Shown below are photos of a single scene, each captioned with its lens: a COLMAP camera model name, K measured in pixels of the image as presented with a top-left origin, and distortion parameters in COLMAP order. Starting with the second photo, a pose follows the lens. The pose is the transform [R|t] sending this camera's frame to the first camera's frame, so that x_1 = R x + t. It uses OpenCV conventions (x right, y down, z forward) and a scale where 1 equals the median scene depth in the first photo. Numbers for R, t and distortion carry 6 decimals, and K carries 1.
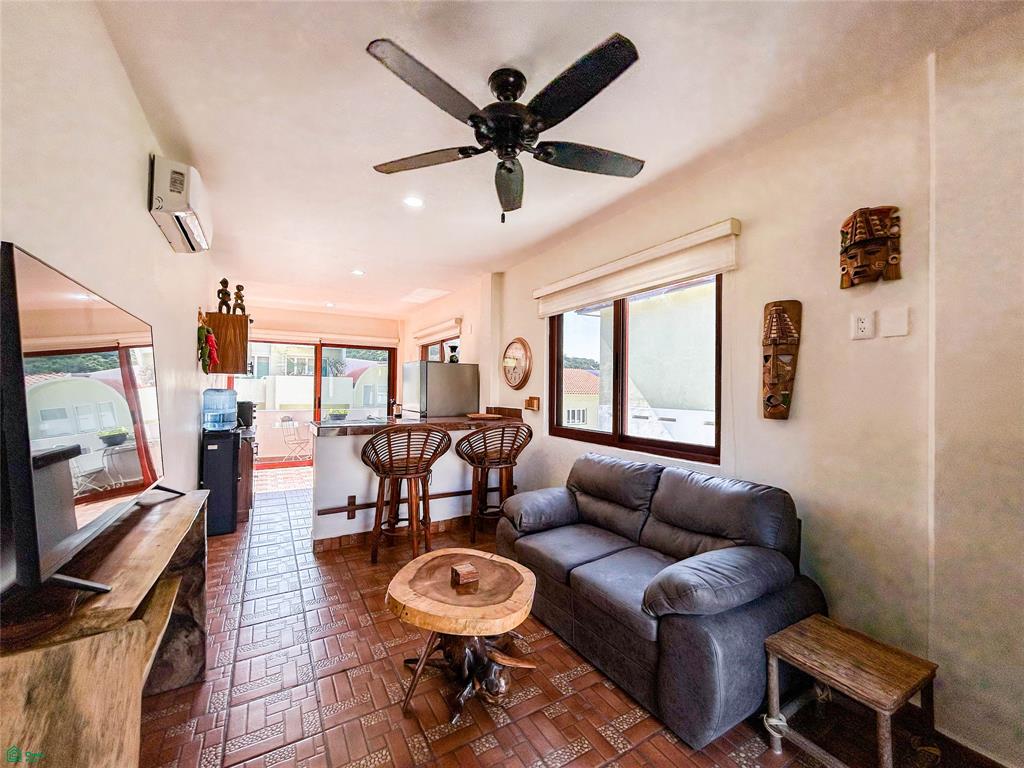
lens RADIAL K [[420.1, 0, 521.3], [0, 420.1, 384.1], [0, 0, 1]] dist [-0.001467, -0.000100]
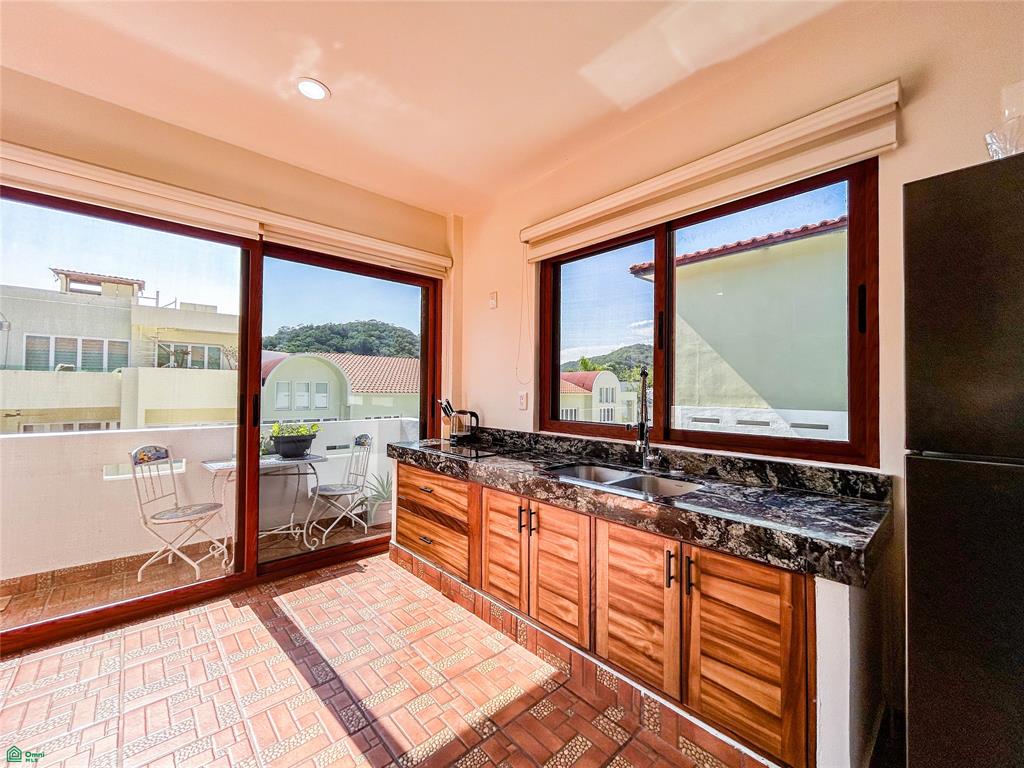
lens RADIAL K [[412.8, 0, 512.0], [0, 412.8, 384.0], [0, 0, 1]] dist [-0.000891, 0.000164]
pose [[0.980400, -0.001648, 0.197010, -0.561861], [0.001959, 0.999997, -0.001386, 0.039158], [-0.197008, 0.001744, 0.980400, 1.026132]]
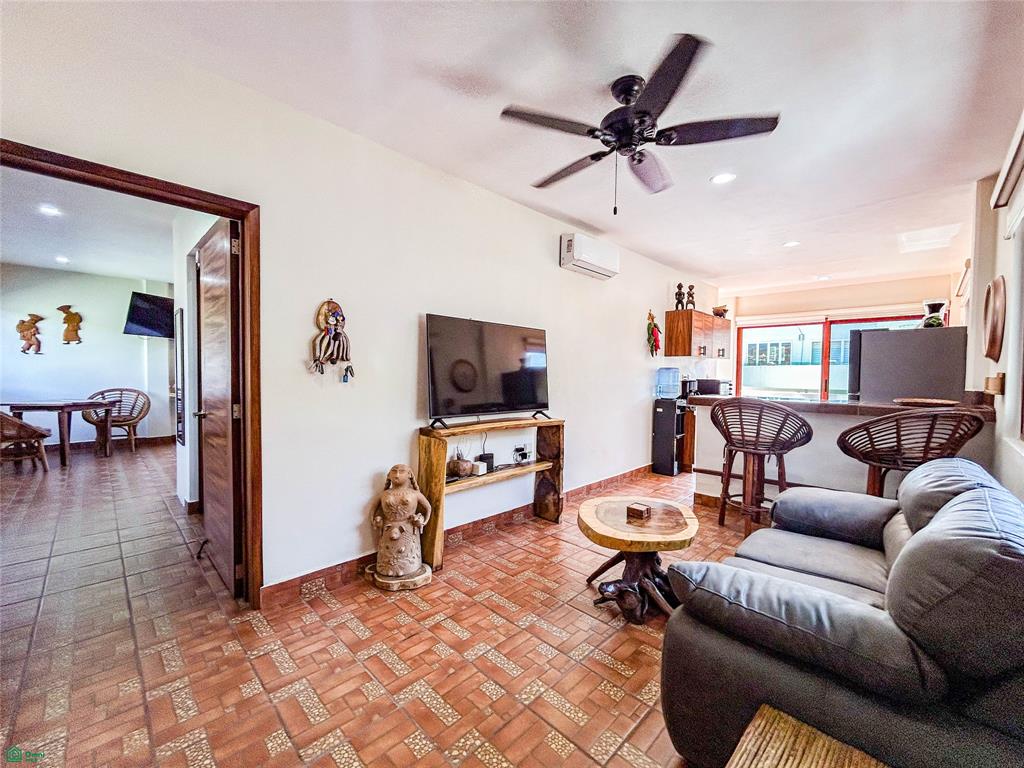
lens RADIAL K [[420.0, 0, 489.1], [0, 420.0, 385.6], [0, 0, 1]] dist [-0.000076, 0.000005]
pose [[0.206089, 0.022051, -0.978285, 0.437385], [0.003864, 0.999720, 0.023348, 0.030863], [0.978526, -0.008592, 0.205946, 0.160974]]
